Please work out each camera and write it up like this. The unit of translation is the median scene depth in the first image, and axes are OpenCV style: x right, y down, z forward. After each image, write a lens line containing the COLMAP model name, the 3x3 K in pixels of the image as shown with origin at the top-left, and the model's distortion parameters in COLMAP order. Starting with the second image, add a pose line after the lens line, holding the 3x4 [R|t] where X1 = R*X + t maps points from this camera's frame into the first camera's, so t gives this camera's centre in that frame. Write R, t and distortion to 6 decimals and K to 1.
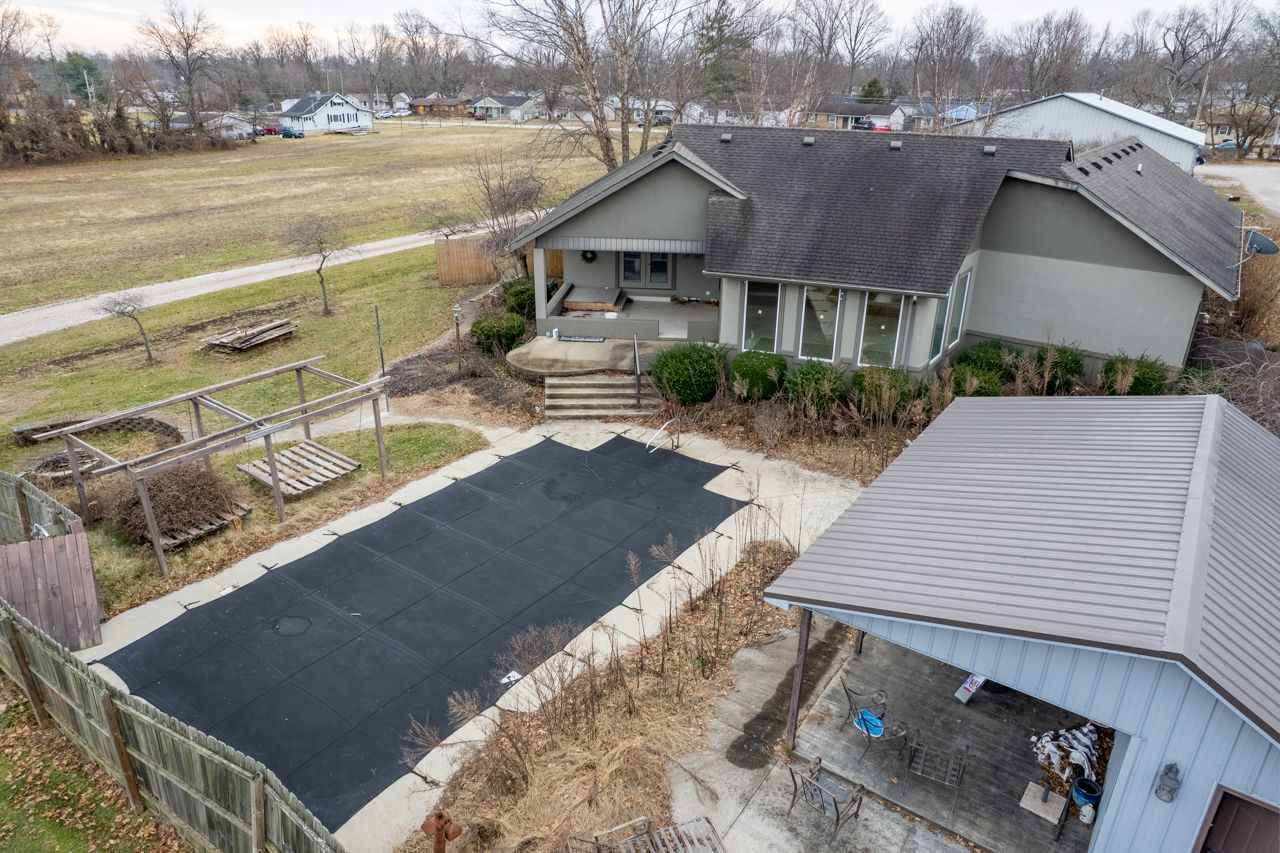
lens RADIAL K [[820.1, 0, 642.8], [0, 820.1, 422.4], [0, 0, 1]] dist [-0.087827, 0.080694]
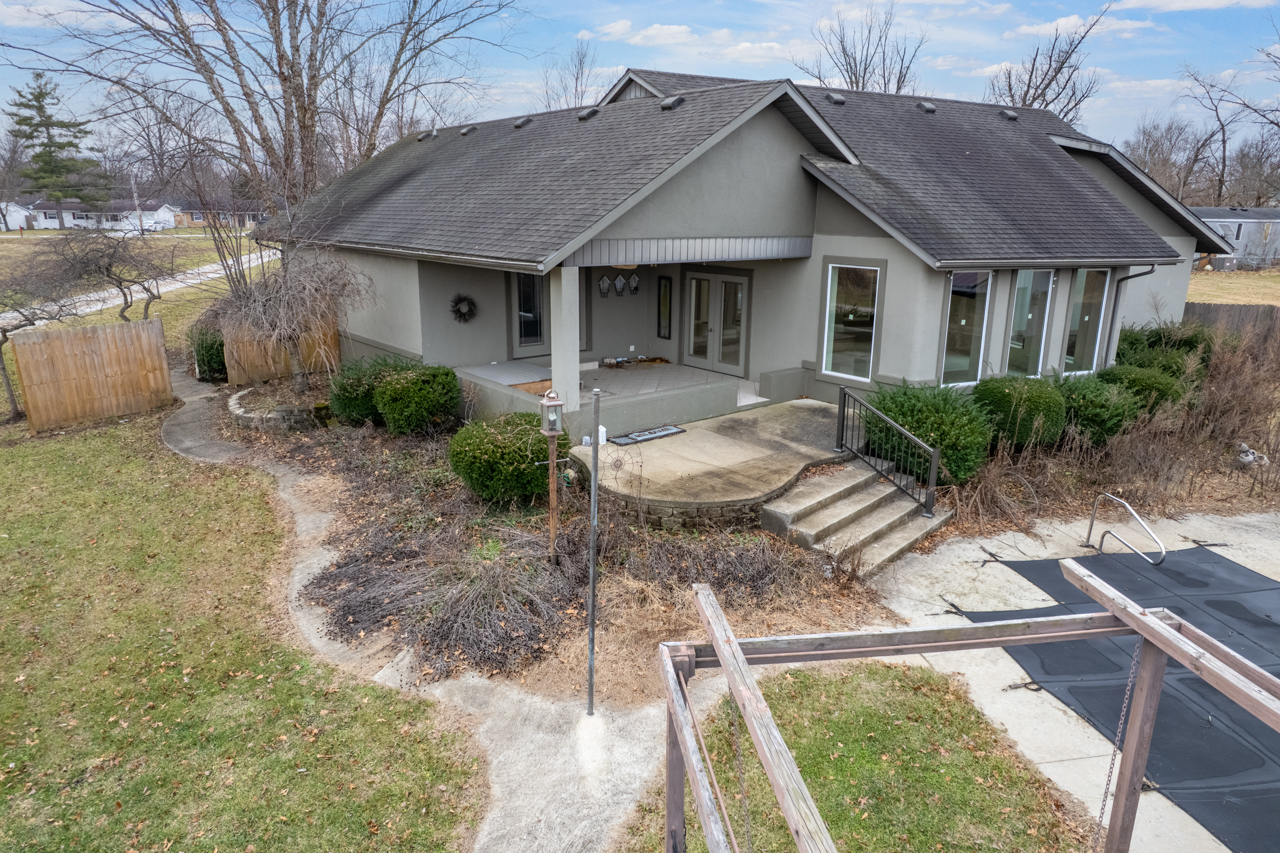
lens RADIAL K [[820.1, 0, 642.8], [0, 820.1, 422.4], [0, 0, 1]] dist [-0.087827, 0.080694]
pose [[0.710900, -0.183281, 0.678991, -0.482621], [0.270417, 0.962461, -0.023327, -0.110040], [-0.649227, 0.200194, 0.733775, 0.693306]]
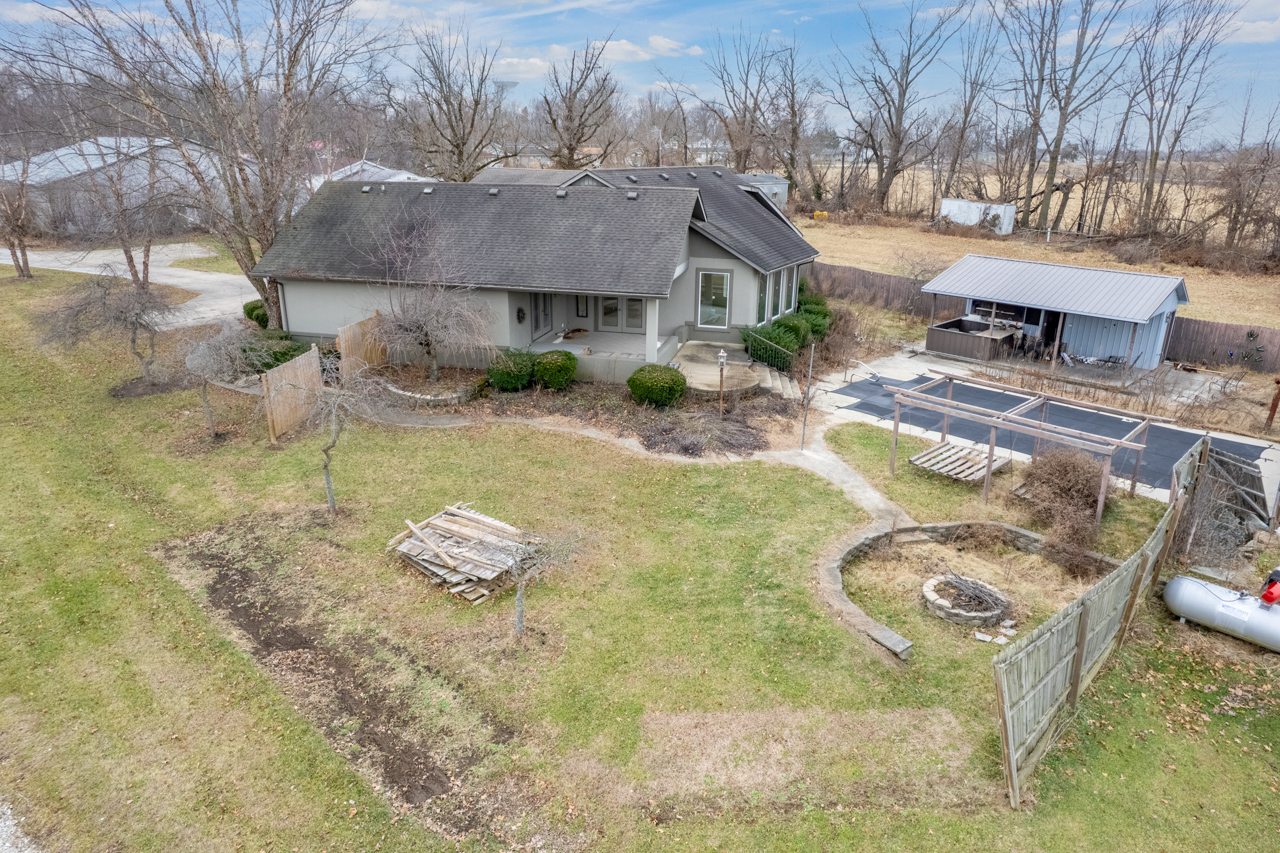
lens RADIAL K [[835.2, 0, 640.1], [0, 835.2, 408.1], [0, 0, 1]] dist [-0.086620, 0.067679]
pose [[0.155156, -0.314266, 0.936570, -1.260053], [0.373303, 0.896409, 0.238947, -0.372323], [-0.914643, 0.312550, 0.256400, 0.868537]]
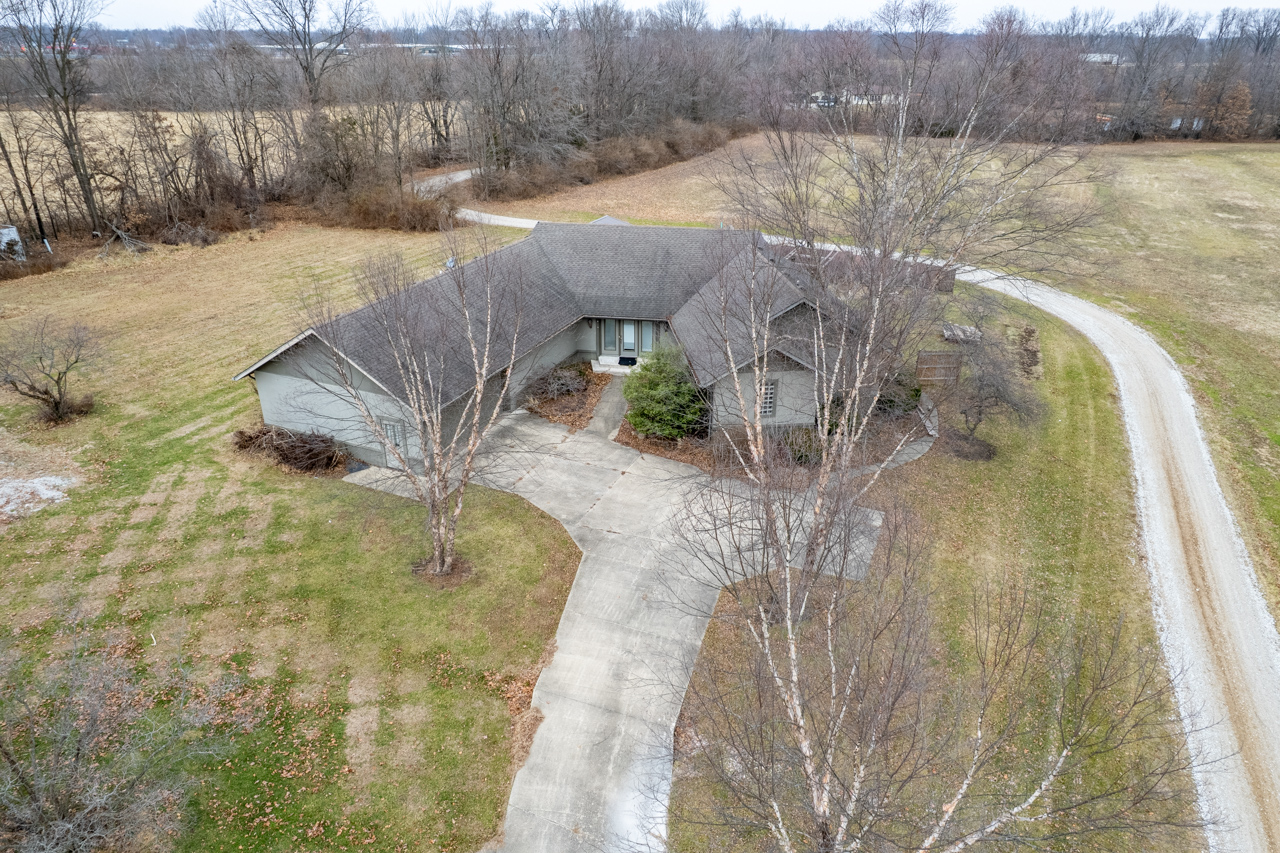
lens RADIAL K [[820.1, 0, 642.8], [0, 820.1, 422.4], [0, 0, 1]] dist [-0.087827, 0.080694]
pose [[-0.977290, 0.074160, -0.198504, 0.708462], [-0.102108, 0.656030, 0.747796, -1.553725], [0.185681, 0.751083, -0.633559, 2.674010]]
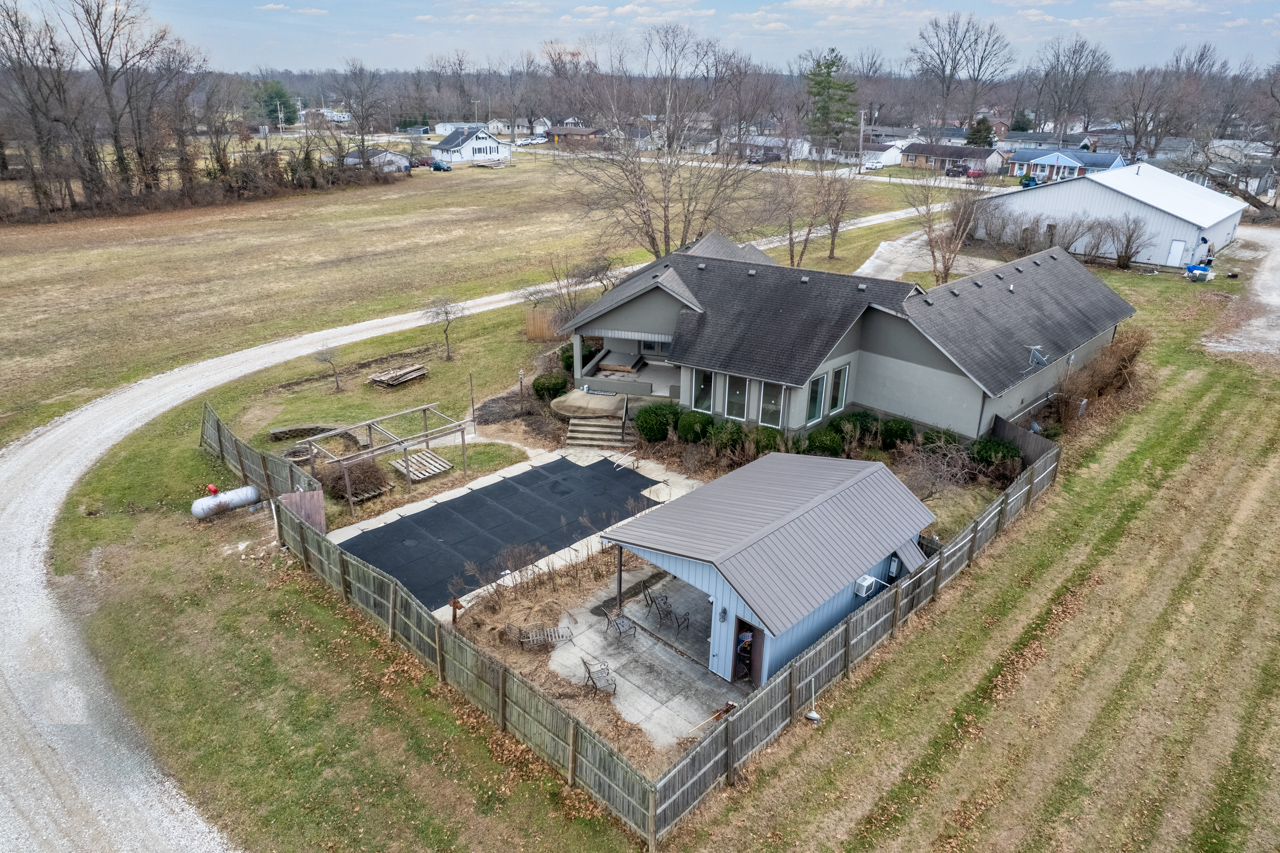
lens RADIAL K [[820.1, 0, 642.8], [0, 820.1, 422.4], [0, 0, 1]] dist [-0.087827, 0.080694]
pose [[0.986637, 0.060945, -0.151105, 0.268647], [-0.061996, 0.998074, -0.002246, -0.053121], [0.150677, 0.011584, 0.988515, -0.584501]]
